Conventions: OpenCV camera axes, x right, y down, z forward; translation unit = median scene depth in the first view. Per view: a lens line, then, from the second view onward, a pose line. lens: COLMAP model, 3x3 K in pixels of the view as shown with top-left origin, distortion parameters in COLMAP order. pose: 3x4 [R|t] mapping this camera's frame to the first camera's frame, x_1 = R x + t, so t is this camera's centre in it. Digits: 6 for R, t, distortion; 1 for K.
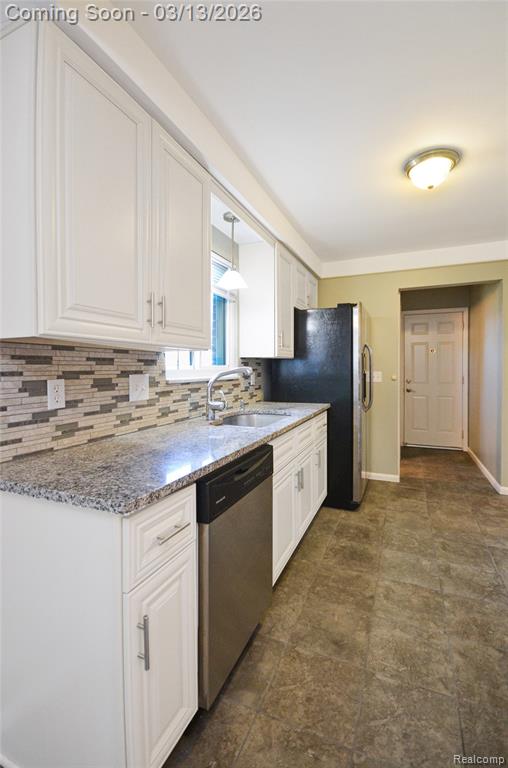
lens RADIAL K [[340.2, 0, 260.0], [0, 340.2, 374.3], [0, 0, 1]] dist [0.001577, -0.009228]
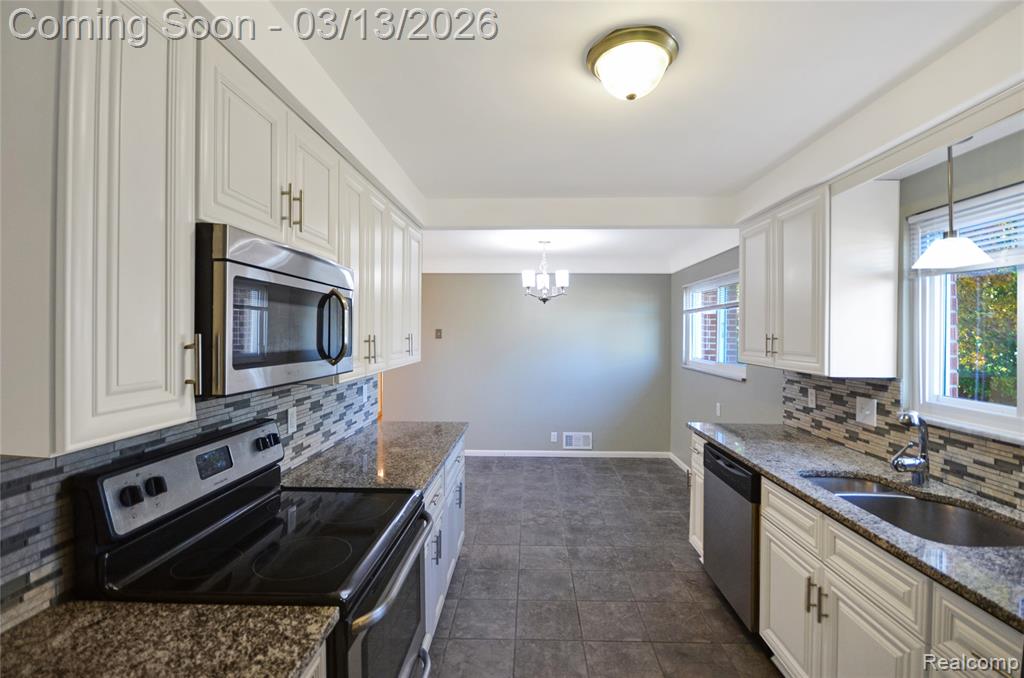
lens RADIAL K [[453.6, 0, 512.7], [0, 453.6, 334.1], [0, 0, 1]] dist [0.001577, -0.009228]
pose [[-0.935237, 0.000098, -0.354021, 1.002749], [-0.008617, 0.999697, 0.023041, -0.192033], [0.353916, 0.024599, -0.934954, 1.725206]]
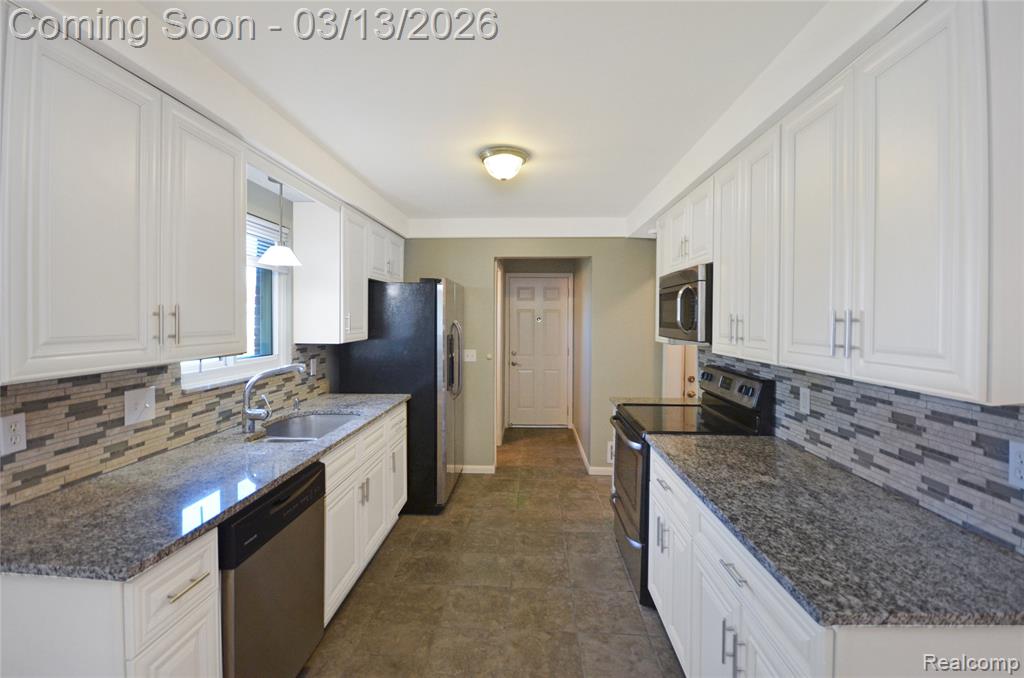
lens RADIAL K [[447.5, 0, 520.2], [0, 447.5, 324.7], [0, 0, 1]] dist [0.001100, -0.008942]
pose [[0.931229, 0.002998, 0.364422, 0.077044], [-0.000826, 0.999981, -0.006115, -0.129546], [-0.364434, 0.005393, 0.931214, -0.247766]]
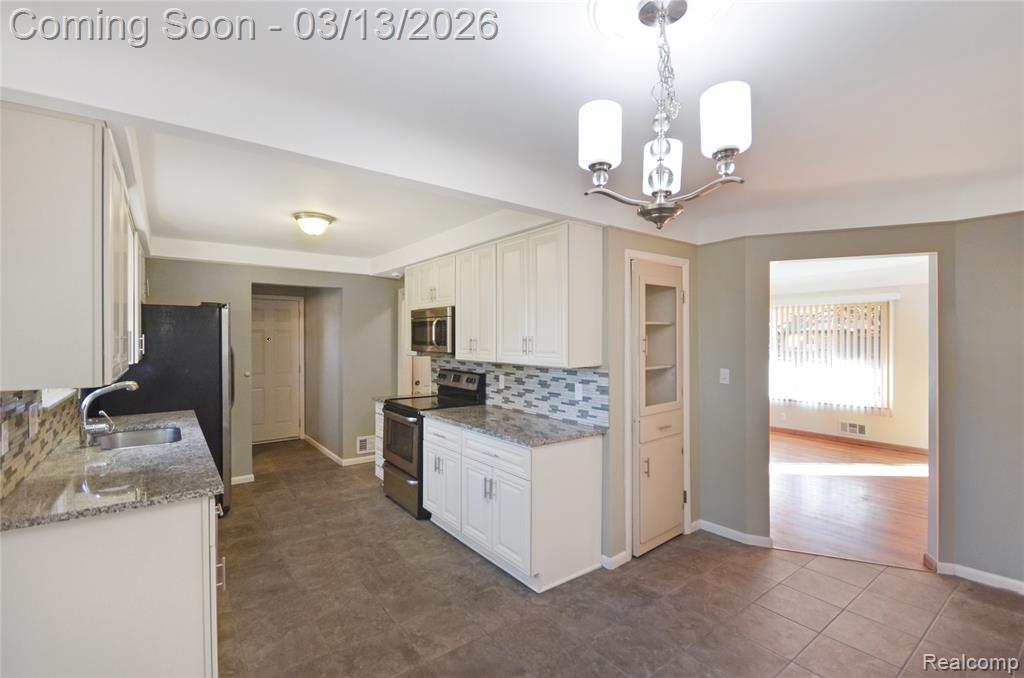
lens RADIAL K [[453.6, 0, 512.7], [0, 453.6, 334.1], [0, 0, 1]] dist [0.001577, -0.009228]
pose [[0.494305, 0.012139, 0.869204, -0.697836], [0.013834, 0.999666, -0.021828, -0.127577], [-0.869178, 0.022814, 0.493972, -0.581317]]
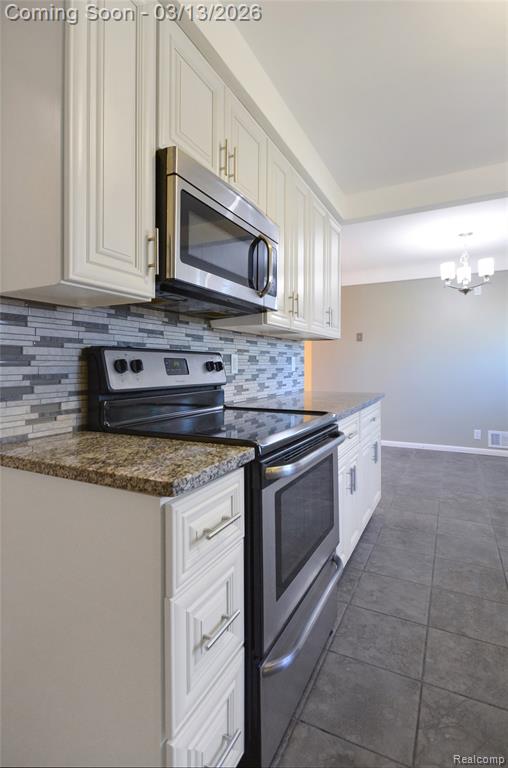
lens RADIAL K [[381.9, 0, 250.1], [0, 381.9, 362.7], [0, 0, 1]] dist [0.001115, 0.000616]
pose [[-0.996237, 0.001525, 0.086661, 0.965097], [0.002971, 0.999858, 0.016570, 0.024954], [-0.086623, 0.016765, -0.996100, 1.672742]]
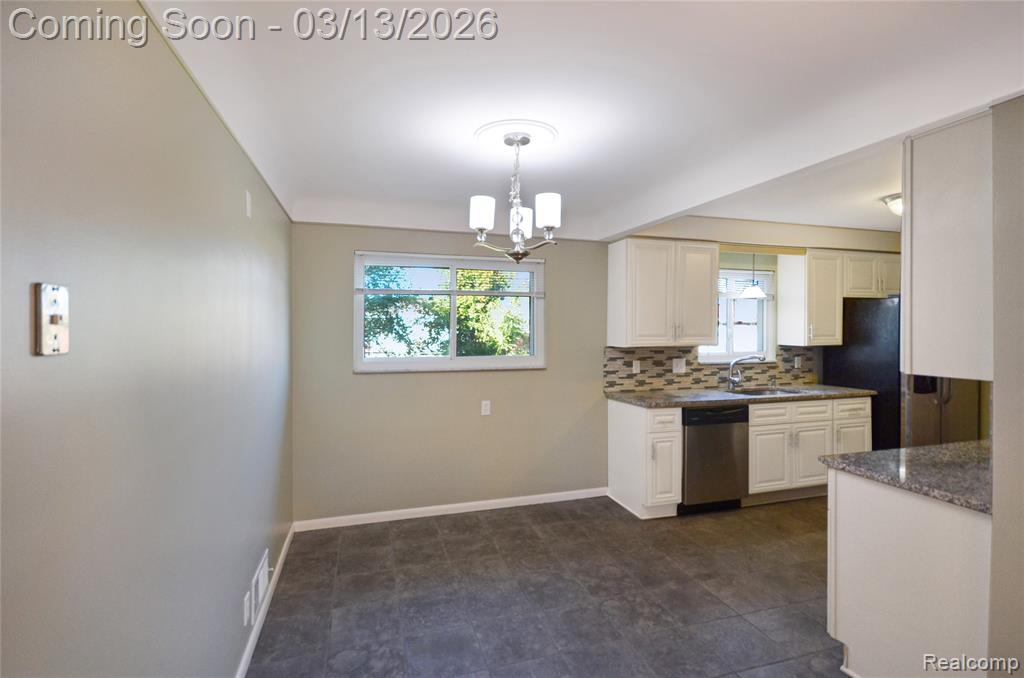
lens RADIAL K [[487.1, 0, 511.6], [0, 487.1, 329.1], [0, 0, 1]] dist [0.011974, 0.000004]
pose [[0.644257, 0.006337, -0.764783, 0.989560], [-0.016494, 0.999848, -0.005610, -0.118605], [0.764632, 0.016228, 0.644263, -1.277632]]
